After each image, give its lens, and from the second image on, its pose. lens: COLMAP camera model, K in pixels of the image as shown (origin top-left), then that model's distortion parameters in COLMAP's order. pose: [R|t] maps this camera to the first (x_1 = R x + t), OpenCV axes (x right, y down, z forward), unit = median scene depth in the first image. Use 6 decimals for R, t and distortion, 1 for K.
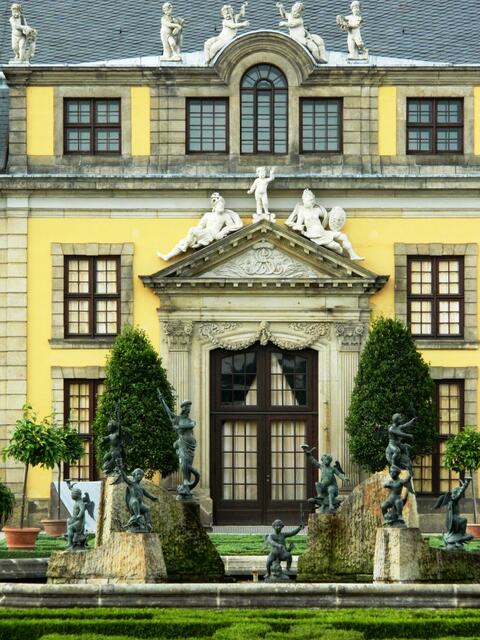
lens RADIAL K [[2724.1, 0, 239.5], [0, 2724.1, 320.7], [0, 0, 1]] dist [0.243741, 0.000000]
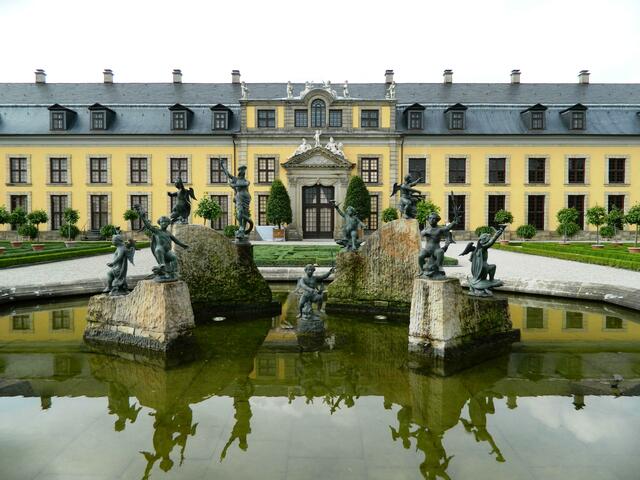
lens RADIAL K [[2724.1, 0, 320.0], [0, 2724.1, 240.2], [0, 0, 1]] dist [0.243741, 0.000000]
pose [[0.999832, -0.000682, 0.018295, -0.049409], [-0.000472, 0.998012, 0.063023, -0.132181], [-0.018302, -0.063021, 0.997844, -2.302929]]
